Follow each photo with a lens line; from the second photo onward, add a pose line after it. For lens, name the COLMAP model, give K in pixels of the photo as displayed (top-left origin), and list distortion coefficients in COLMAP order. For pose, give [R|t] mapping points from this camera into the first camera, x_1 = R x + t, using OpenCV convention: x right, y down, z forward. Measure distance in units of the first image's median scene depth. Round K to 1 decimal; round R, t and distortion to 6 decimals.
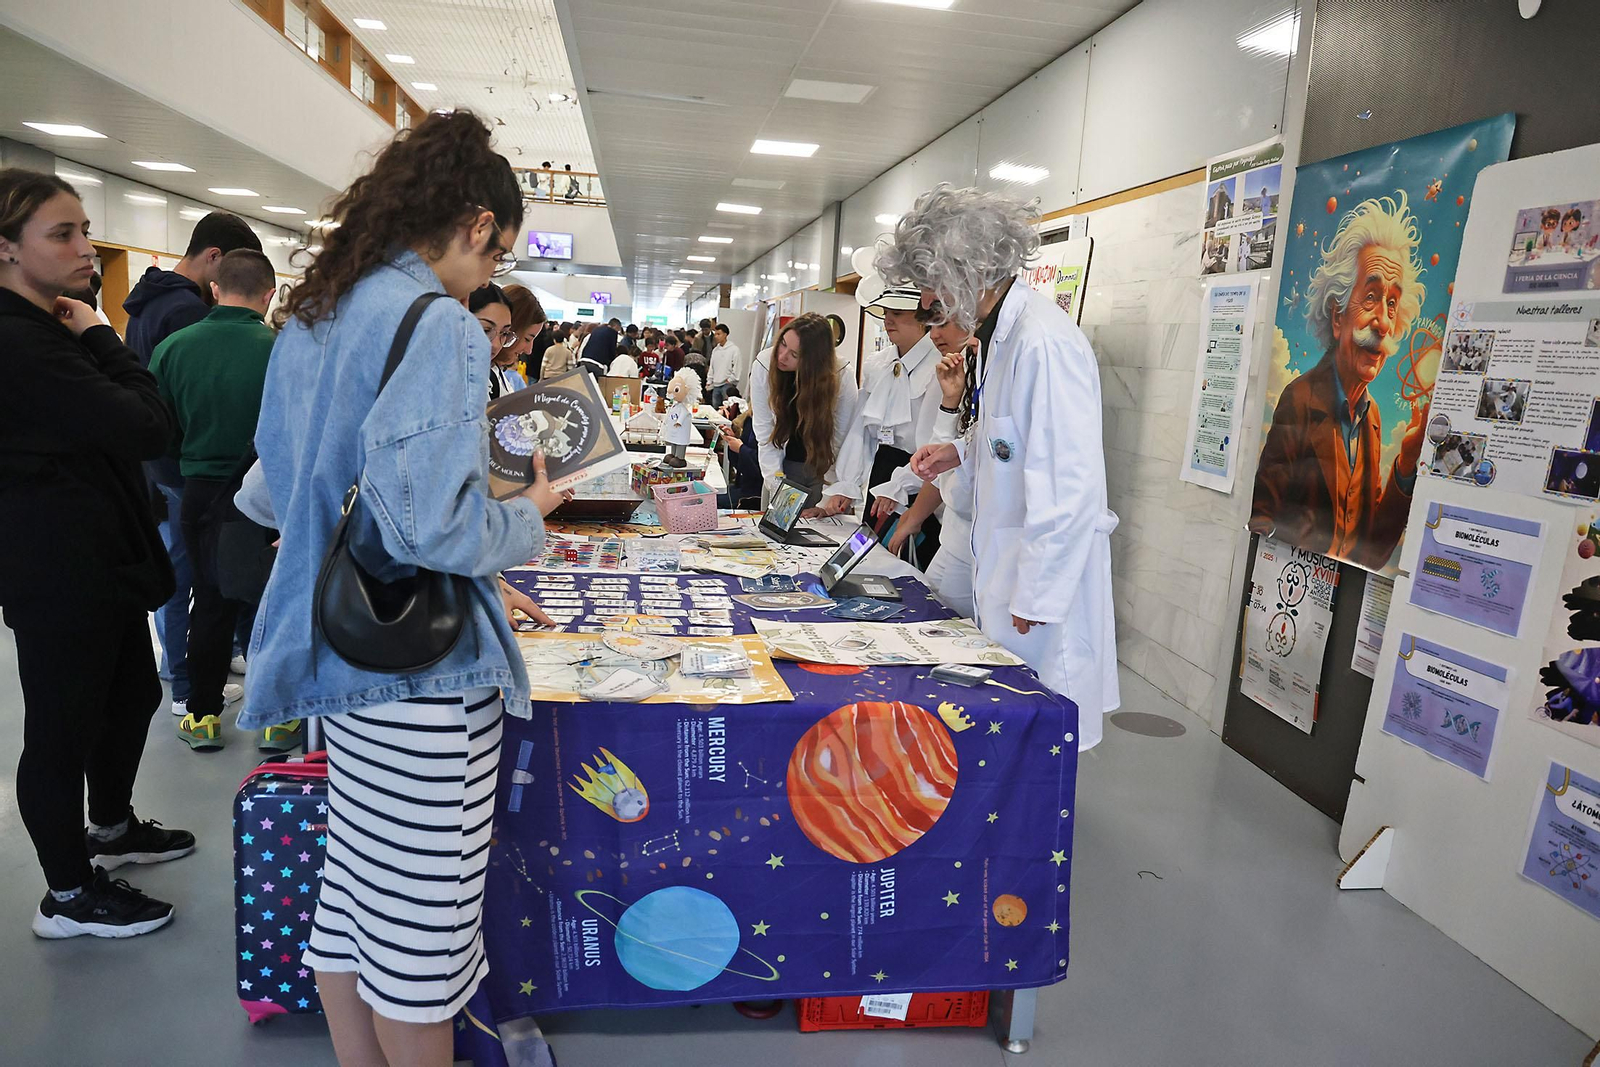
lens RADIAL K [[1122.7, 0, 812.7], [0, 1122.7, 543.2], [0, 0, 1]] dist [-0.080083, 0.045714]
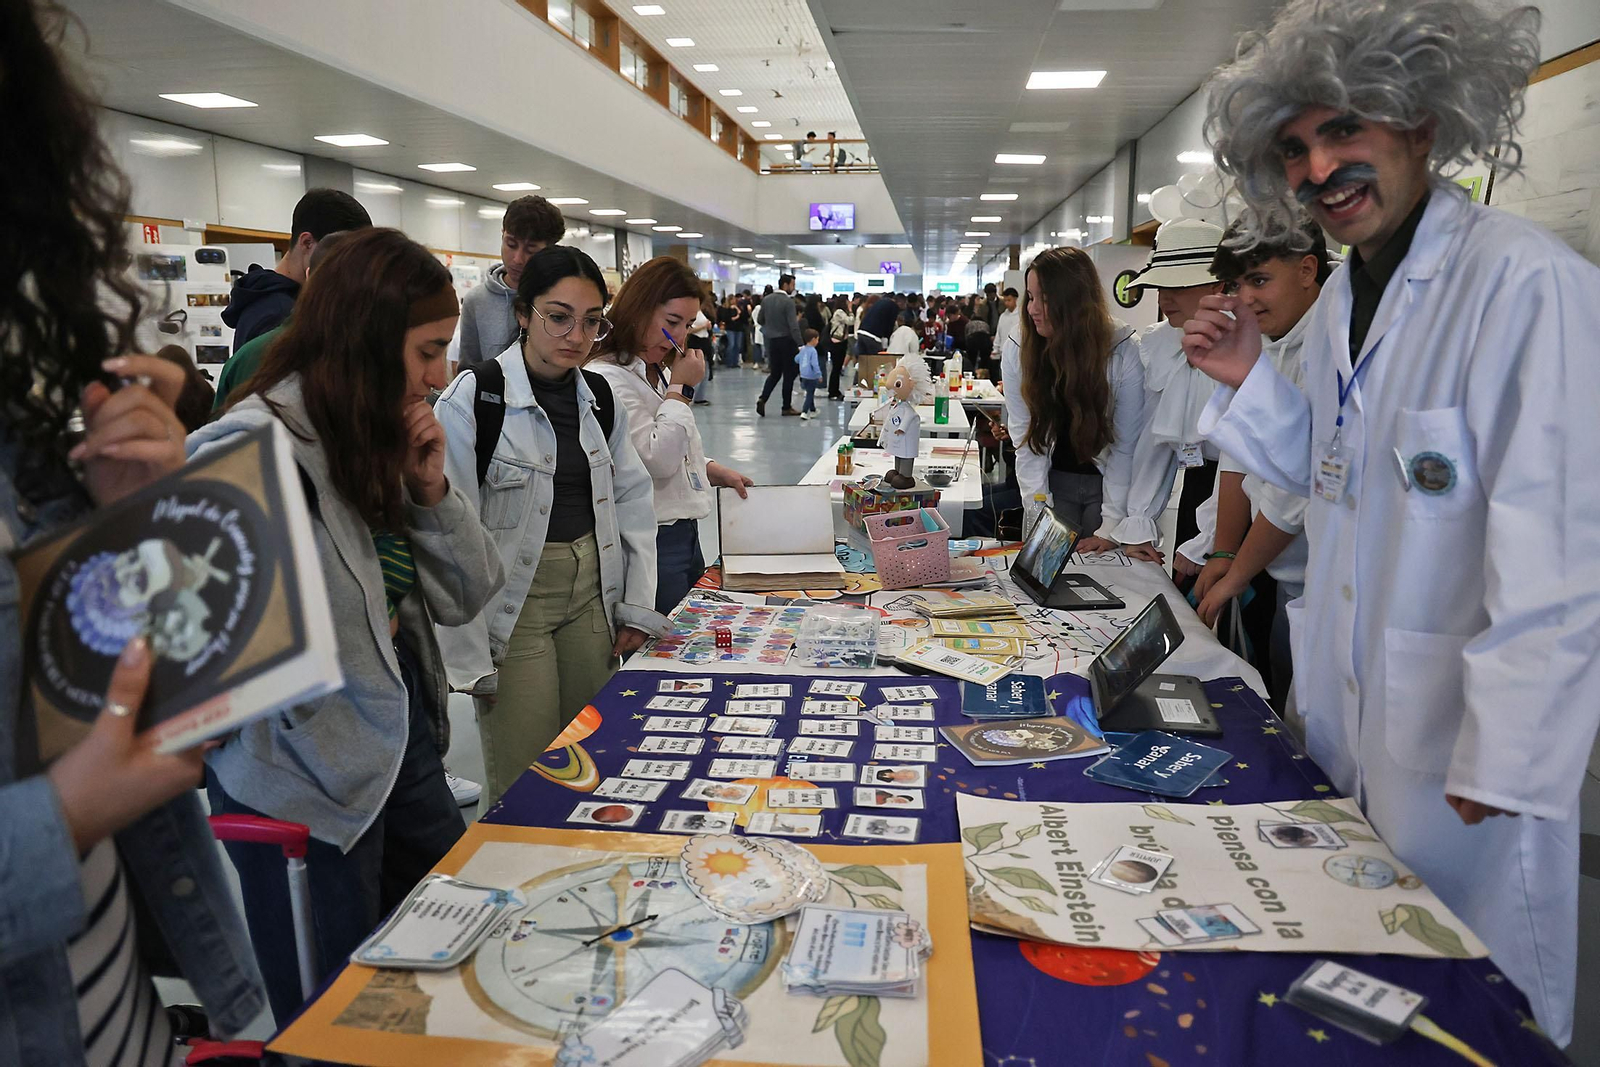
lens RADIAL K [[1122.7, 0, 802.8], [0, 1122.7, 537.6], [0, 0, 1]] dist [-0.080083, 0.045714]
pose [[0.962843, -0.006268, -0.269990, 0.017536], [0.012774, 0.999669, 0.022349, -0.054592], [0.269761, -0.024967, 0.962604, 0.273366]]
